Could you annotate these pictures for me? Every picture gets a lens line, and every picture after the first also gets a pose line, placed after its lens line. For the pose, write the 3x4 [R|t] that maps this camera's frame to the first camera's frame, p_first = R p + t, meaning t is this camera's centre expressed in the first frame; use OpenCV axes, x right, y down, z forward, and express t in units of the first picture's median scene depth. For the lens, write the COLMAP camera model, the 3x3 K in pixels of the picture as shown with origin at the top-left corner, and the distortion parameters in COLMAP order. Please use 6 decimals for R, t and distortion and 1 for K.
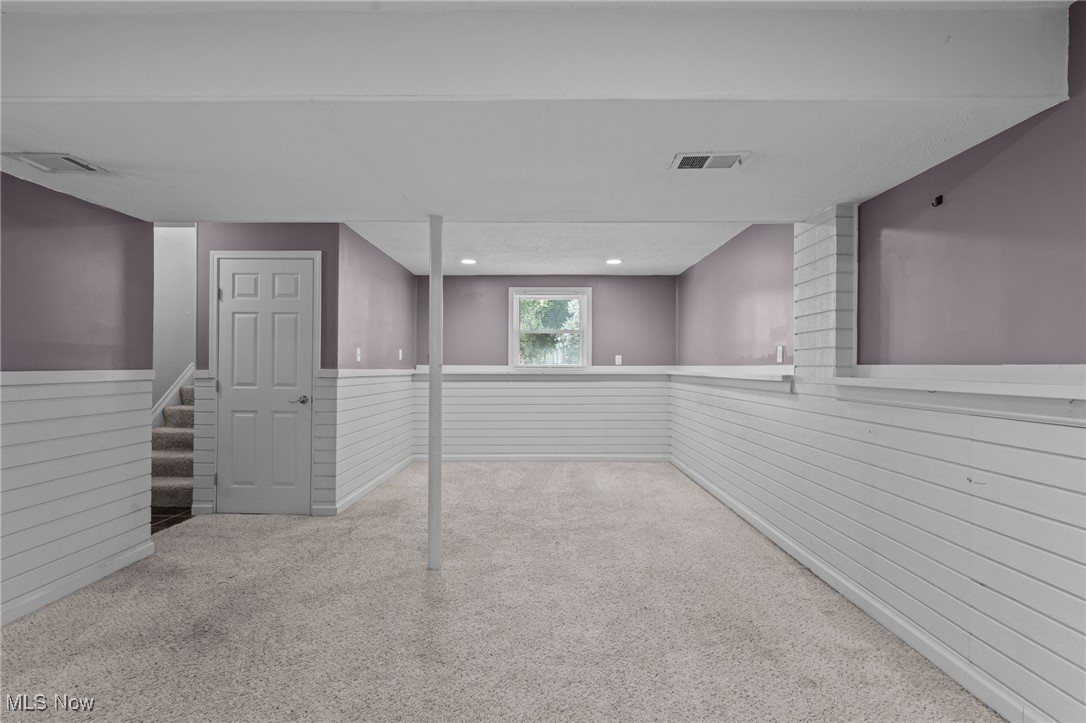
lens RADIAL K [[516.3, 0, 542.0], [0, 516.3, 363.5], [0, 0, 1]] dist [0.003353, -0.001348]
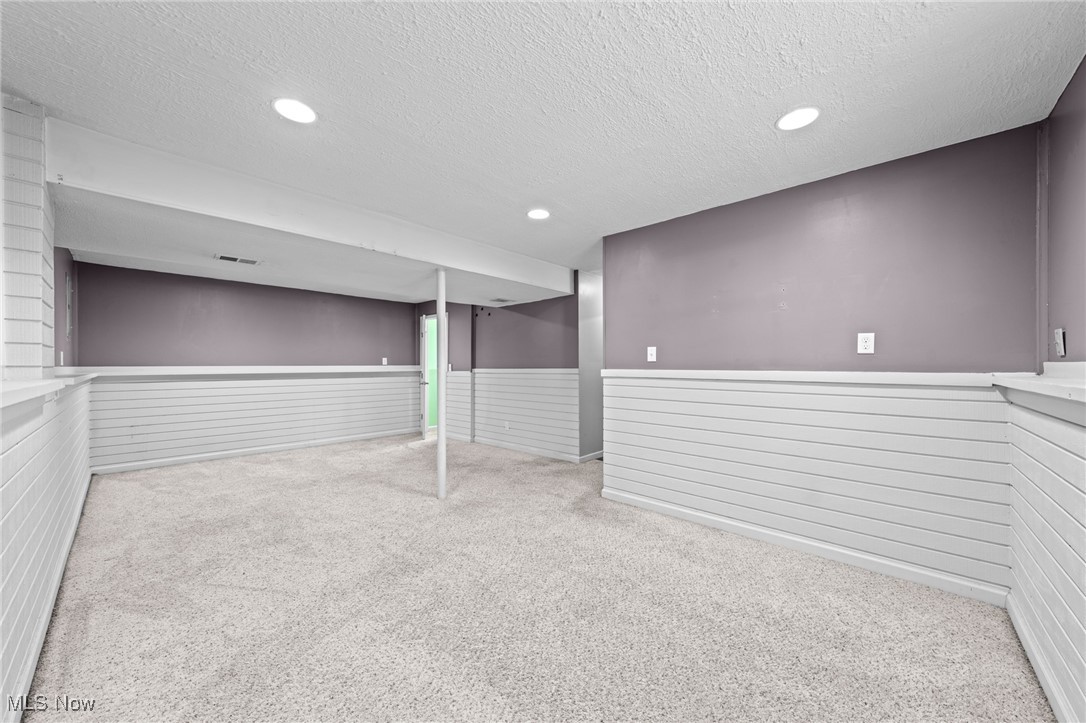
lens RADIAL K [[389.4, 0, 542.1], [0, 389.4, 365.3], [0, 0, 1]] dist [0.001453, 0.000252]
pose [[-0.674393, -0.000682, -0.738372, 0.332588], [0.007542, 0.999941, -0.007812, 0.008120], [0.738334, -0.010837, -0.674348, 1.493623]]
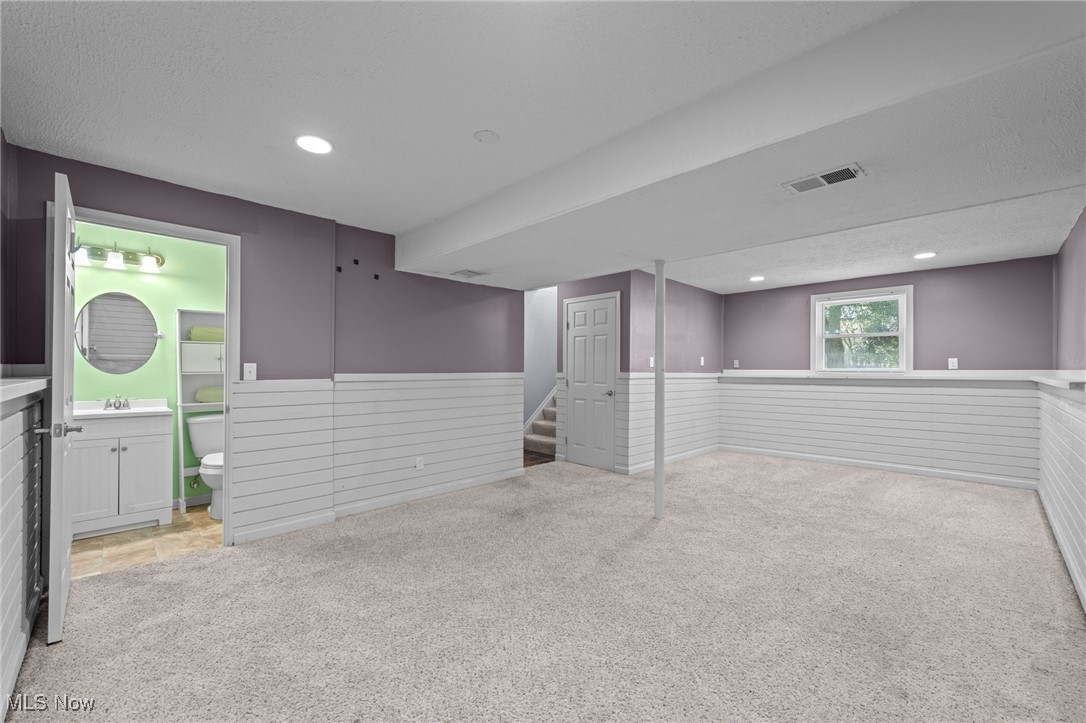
lens RADIAL K [[442.3, 0, 544.9], [0, 442.3, 368.7], [0, 0, 1]] dist [-0.004201, -0.000144]
pose [[0.711275, -0.002465, -0.702910, 0.298362], [0.003495, 0.999994, 0.000030, -0.000619], [0.702905, -0.002478, 0.711279, -0.031383]]
